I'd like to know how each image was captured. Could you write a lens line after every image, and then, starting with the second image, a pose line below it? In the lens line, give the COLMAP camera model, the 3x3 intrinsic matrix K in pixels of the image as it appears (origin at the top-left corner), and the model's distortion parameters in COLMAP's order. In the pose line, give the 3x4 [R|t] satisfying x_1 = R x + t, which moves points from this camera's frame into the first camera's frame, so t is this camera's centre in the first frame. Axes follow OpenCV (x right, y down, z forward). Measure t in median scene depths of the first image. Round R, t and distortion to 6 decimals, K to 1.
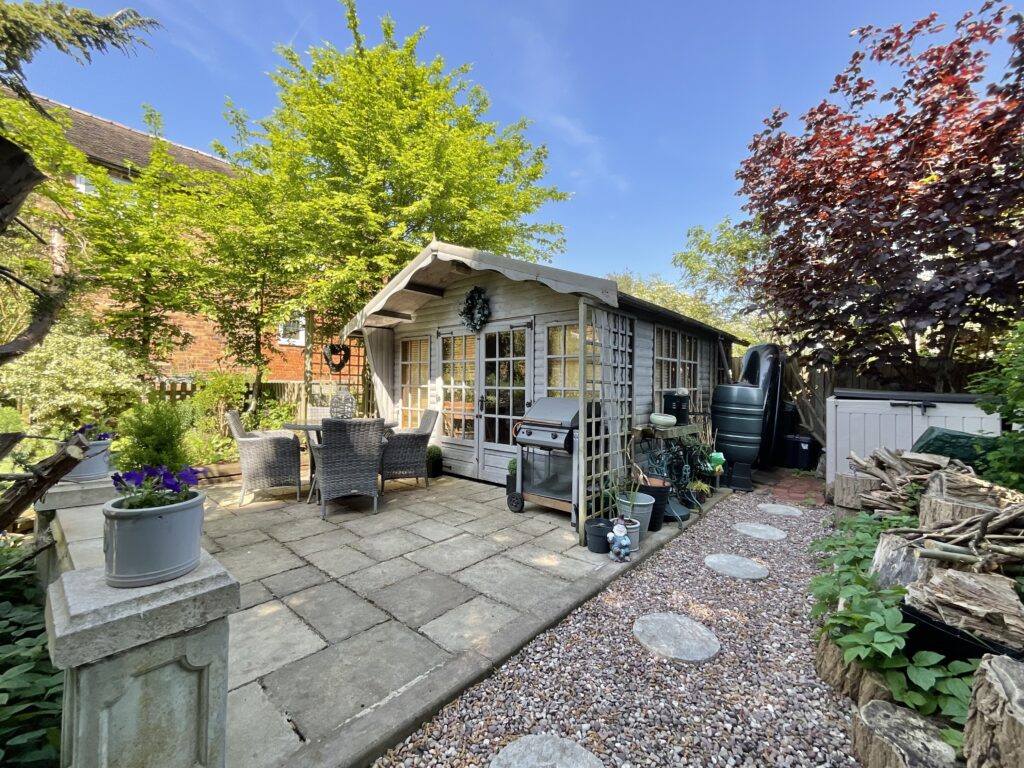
lens RADIAL K [[419.3, 0, 512.5], [0, 419.3, 382.1], [0, 0, 1]] dist [0.001311, 0.000525]
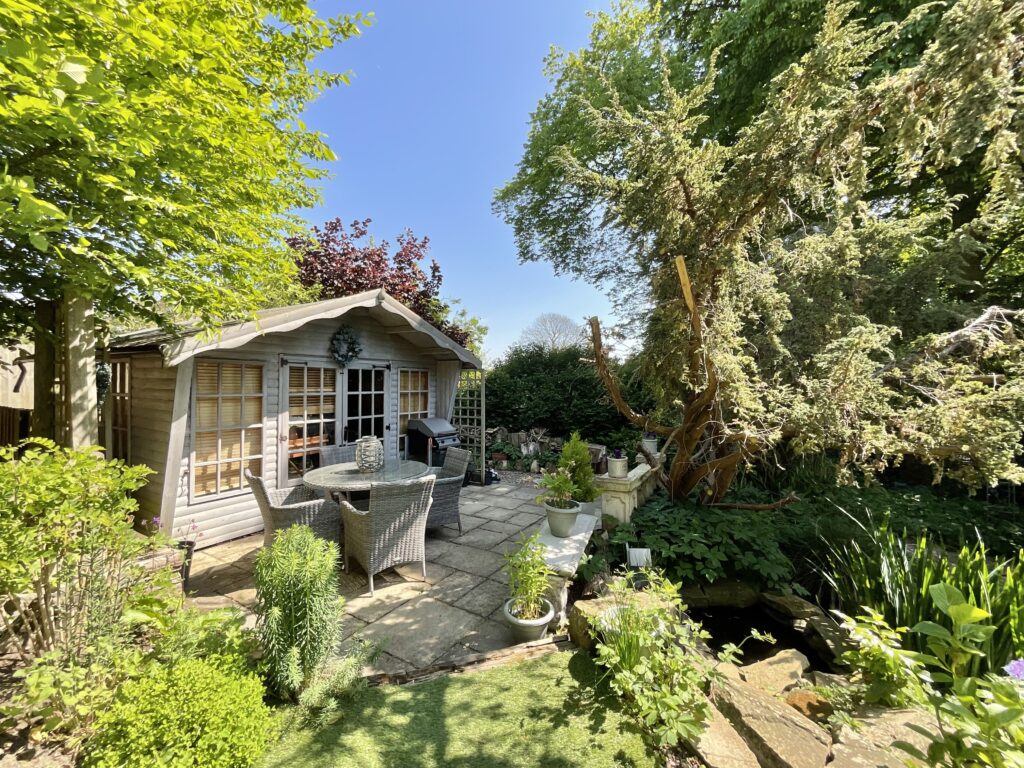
lens RADIAL K [[419.3, 0, 512.4], [0, 419.3, 382.3], [0, 0, 1]] dist [0.001311, 0.000525]
pose [[-0.194964, -0.011557, 0.980742, -1.253358], [-0.010535, 0.999898, 0.009688, -0.099246], [-0.980754, -0.008443, -0.195066, 0.821386]]
